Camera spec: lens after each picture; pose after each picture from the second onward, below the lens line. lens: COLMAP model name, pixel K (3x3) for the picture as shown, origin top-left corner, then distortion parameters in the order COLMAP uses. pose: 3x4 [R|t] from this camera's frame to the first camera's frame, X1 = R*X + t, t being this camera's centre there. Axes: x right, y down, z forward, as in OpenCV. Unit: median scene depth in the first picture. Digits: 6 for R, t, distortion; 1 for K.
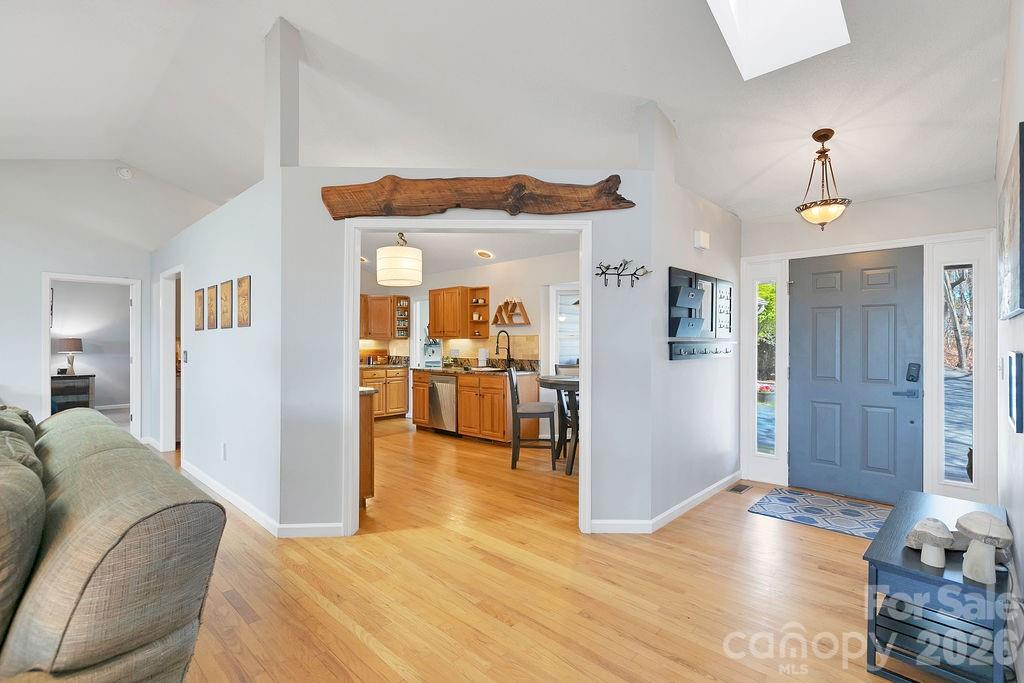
lens RADIAL K [[466.8, 0, 522.7], [0, 466.8, 342.6], [0, 0, 1]] dist [0.000380, -0.000110]
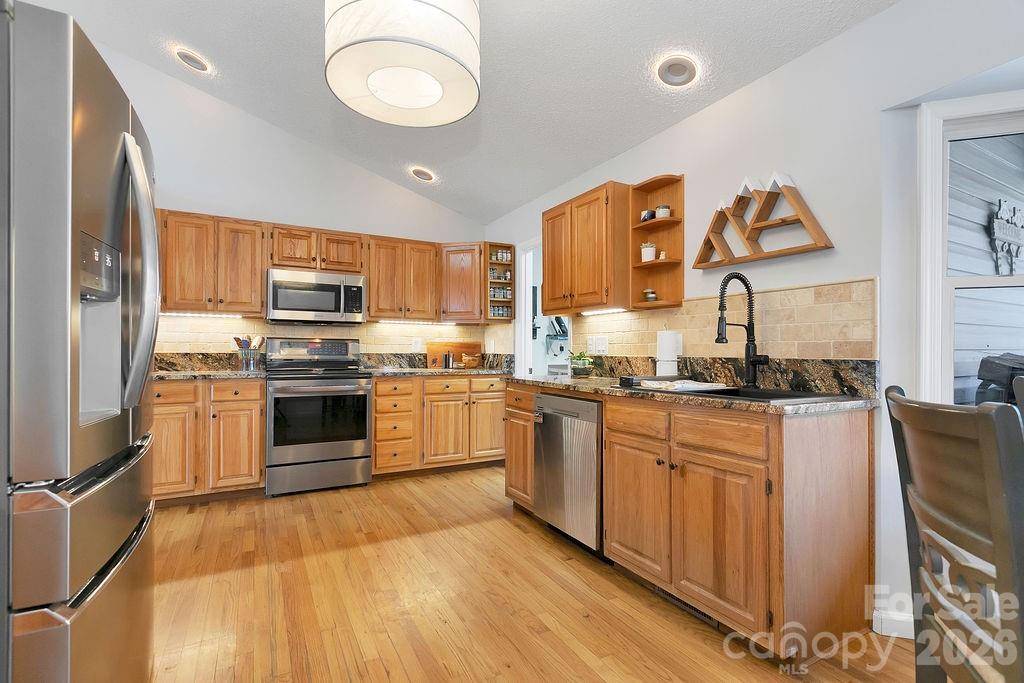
lens RADIAL K [[466.8, 0, 515.8], [0, 466.8, 345.3], [0, 0, 1]] dist [0.000380, -0.000110]
pose [[0.948031, 0.002119, -0.318172, -0.080530], [-0.005013, 0.999953, -0.008277, 0.028175], [0.318139, 0.009442, 0.947997, 0.580465]]
